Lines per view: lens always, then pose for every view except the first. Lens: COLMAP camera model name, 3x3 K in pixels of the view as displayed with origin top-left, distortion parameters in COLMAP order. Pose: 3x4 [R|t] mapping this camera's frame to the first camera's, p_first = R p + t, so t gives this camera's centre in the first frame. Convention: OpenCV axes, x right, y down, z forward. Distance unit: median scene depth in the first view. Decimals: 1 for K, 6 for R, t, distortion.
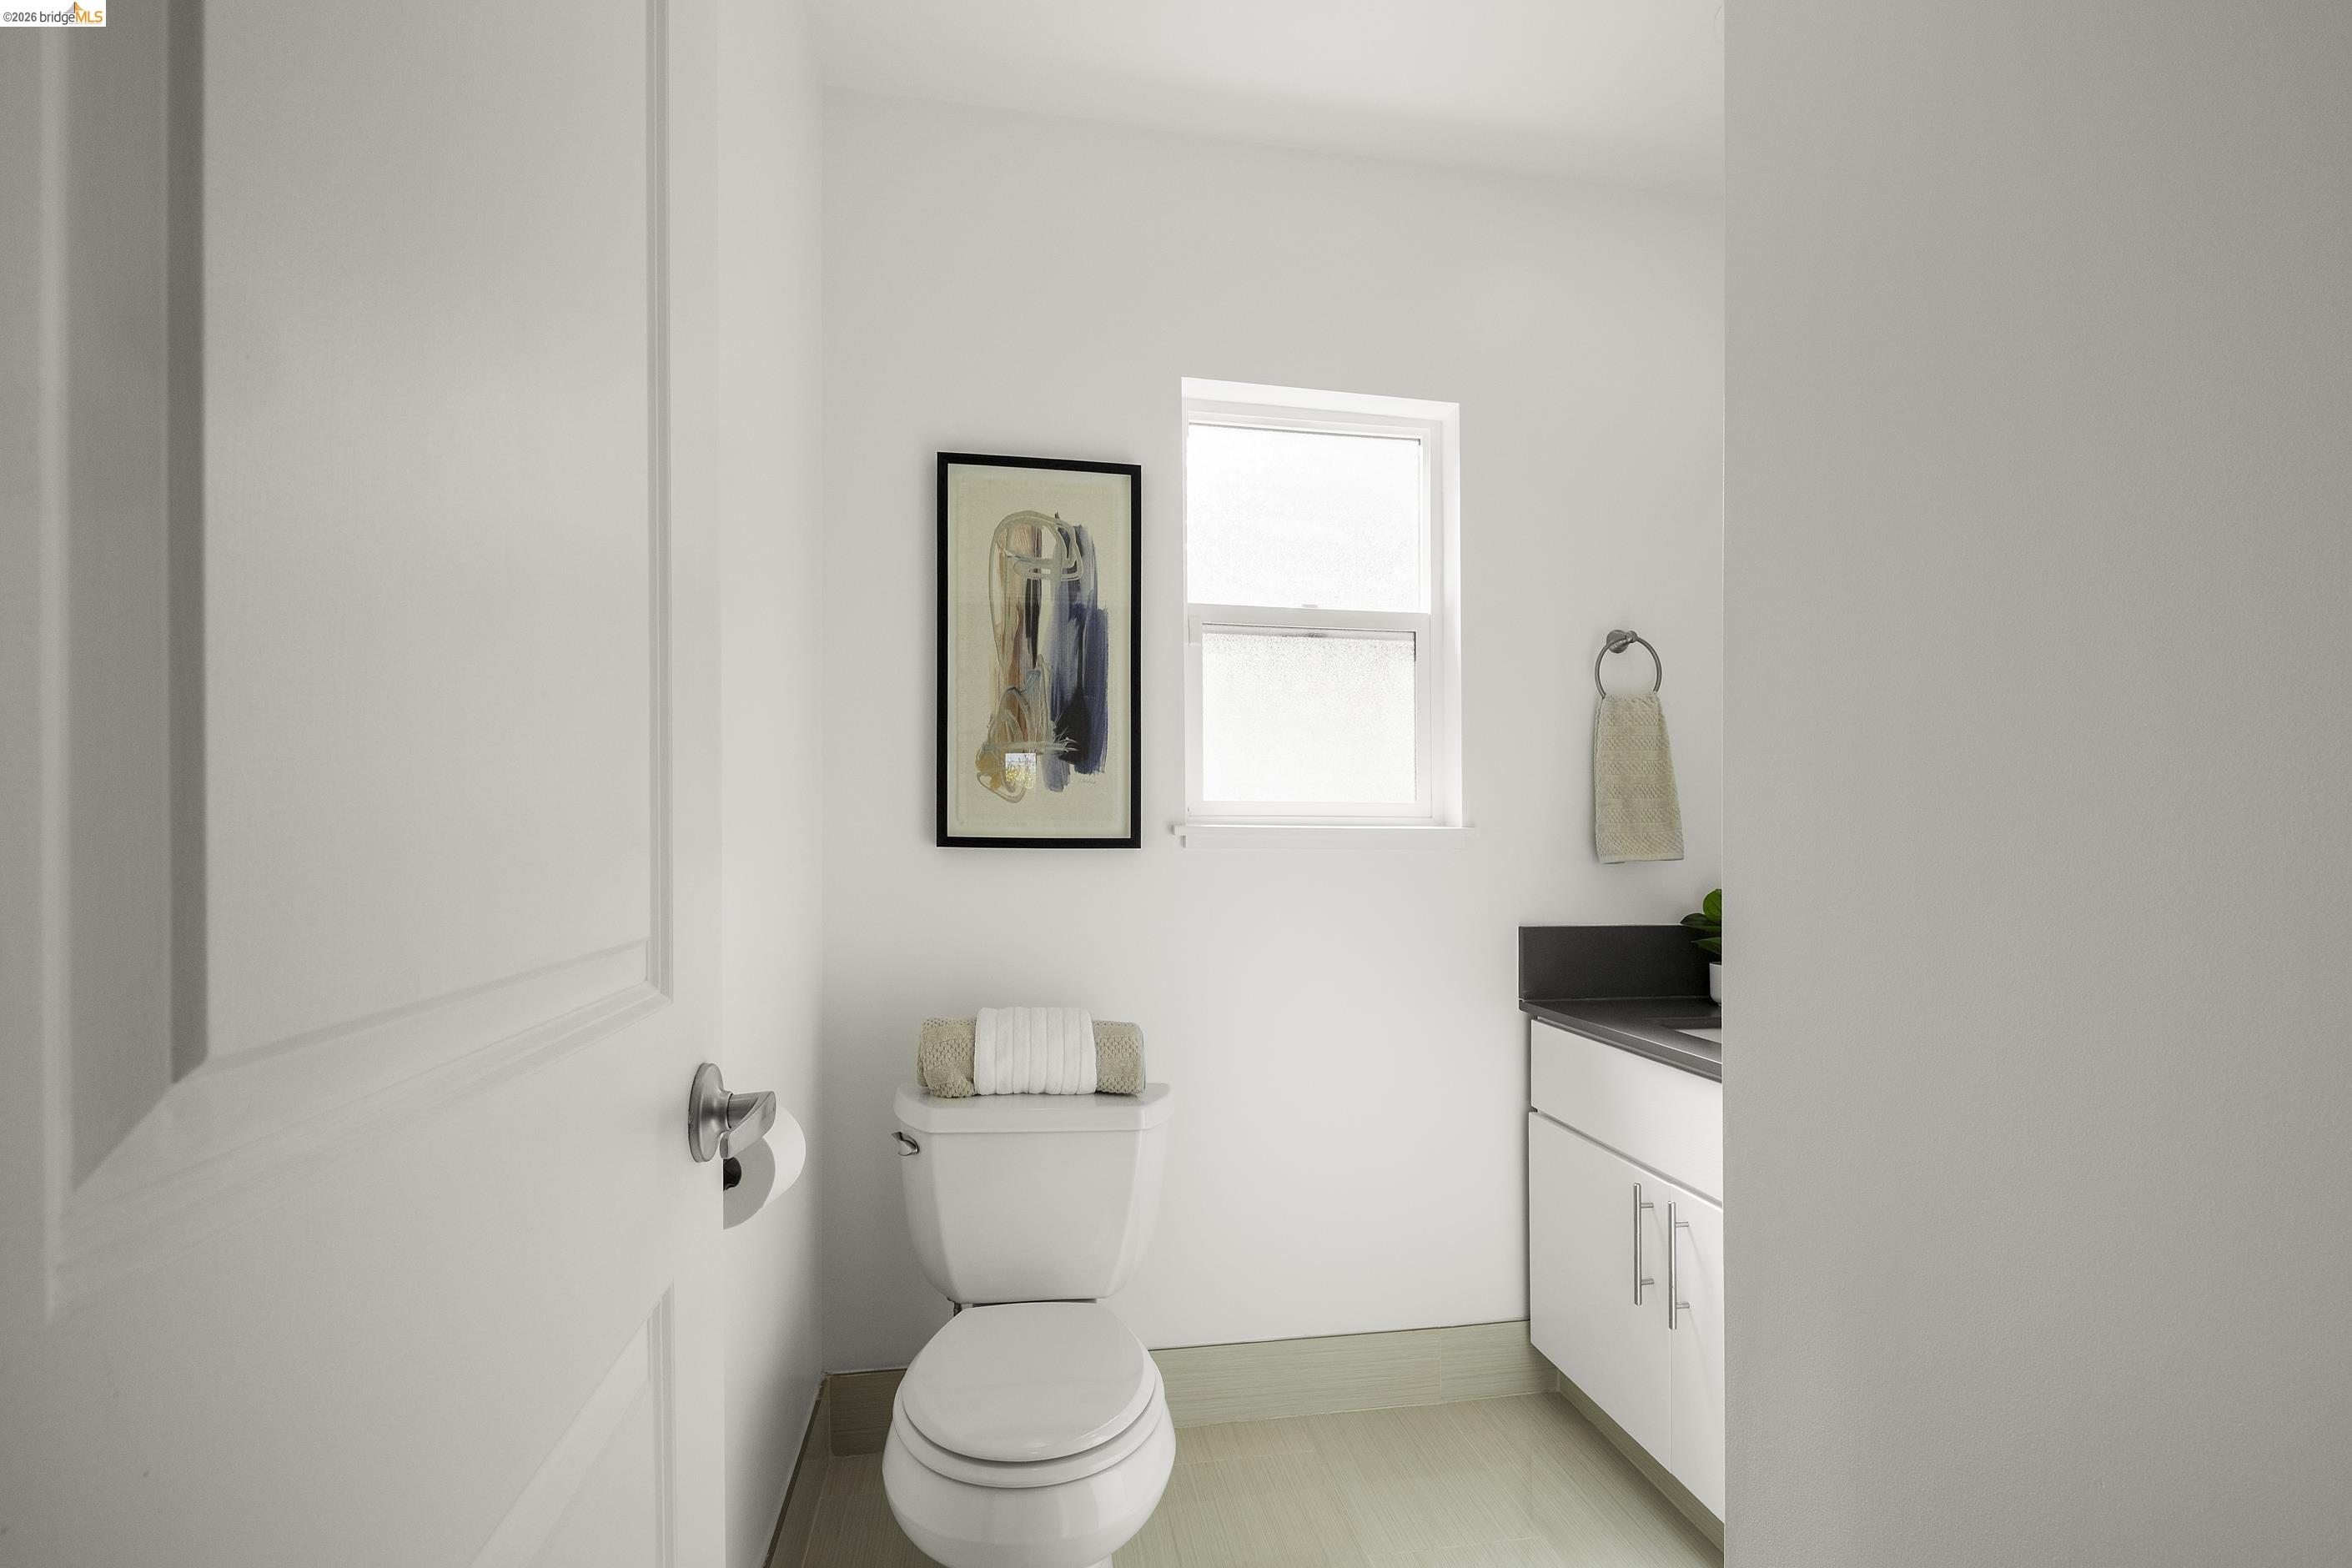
lens RADIAL K [[1014.0, 0, 1174.5], [0, 1014.0, 795.1], [0, 0, 1]] dist [-0.001108, -0.000371]
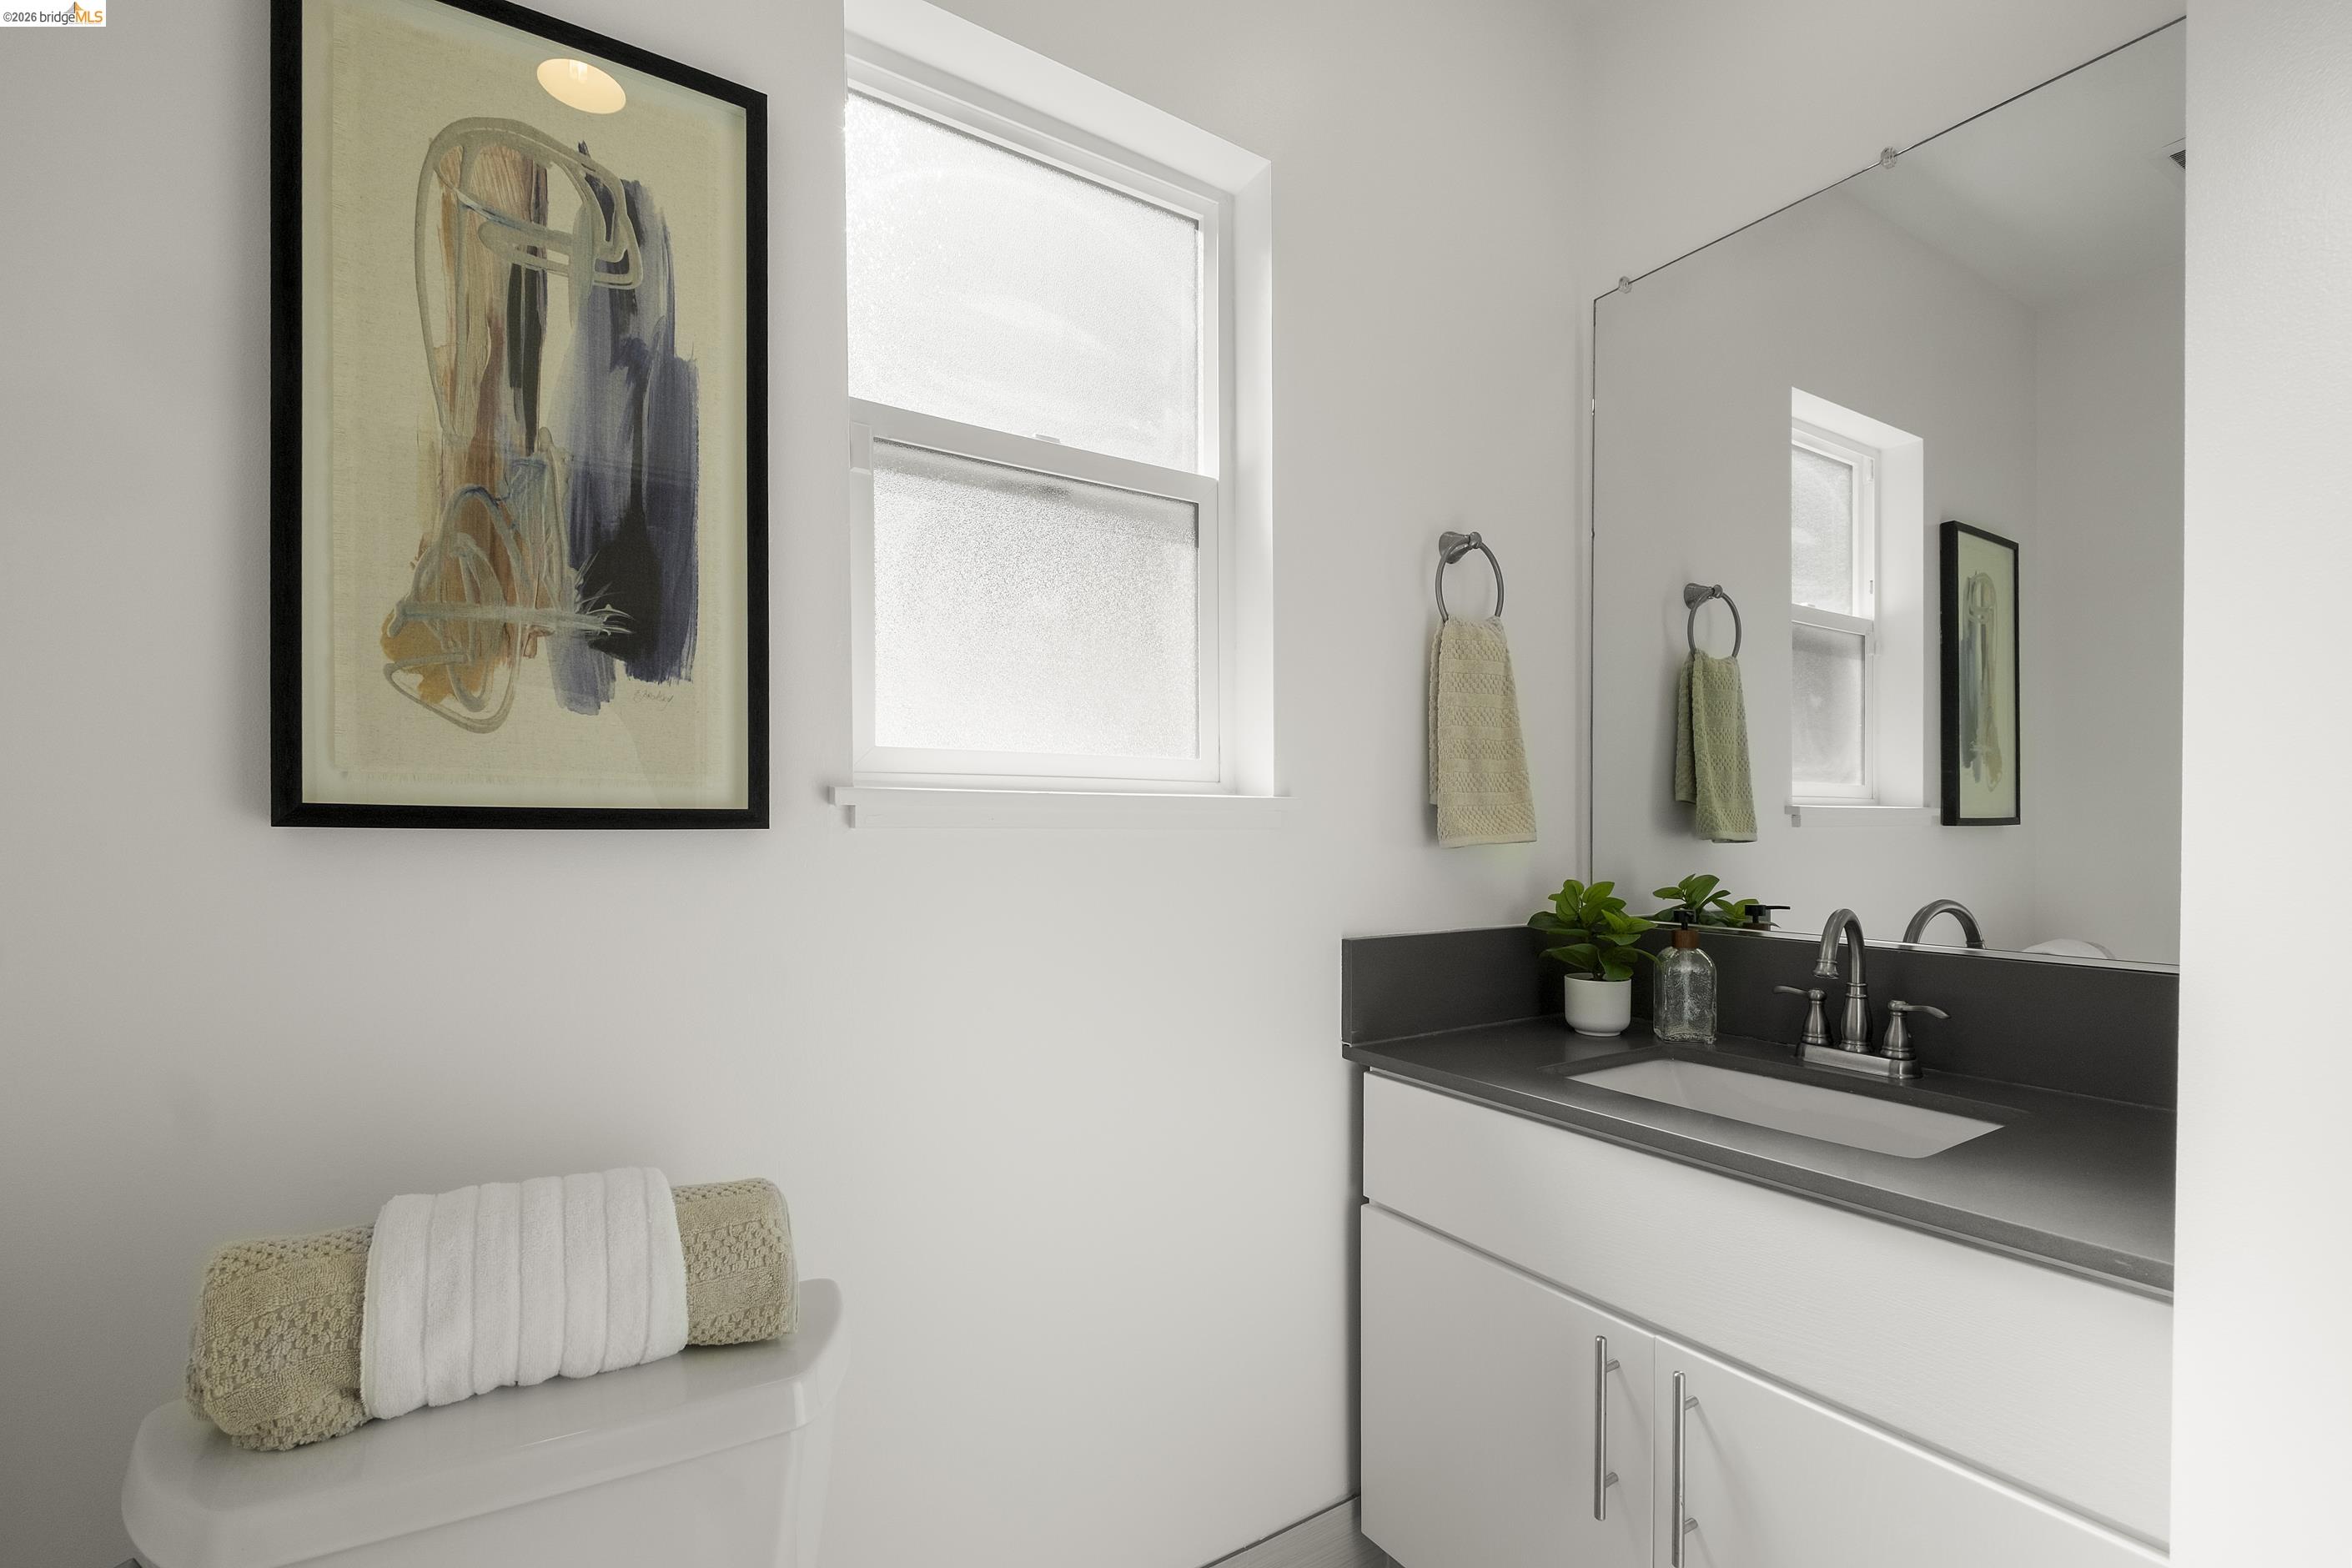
lens RADIAL K [[1041.8, 0, 1175.9], [0, 1041.8, 817.6], [0, 0, 1]] dist [0.010220, -0.011516]
pose [[0.918170, 0.001163, 0.396185, -0.053183], [-0.016233, 0.999266, 0.034687, 0.024389], [-0.395854, -0.038279, 0.917515, 0.418563]]
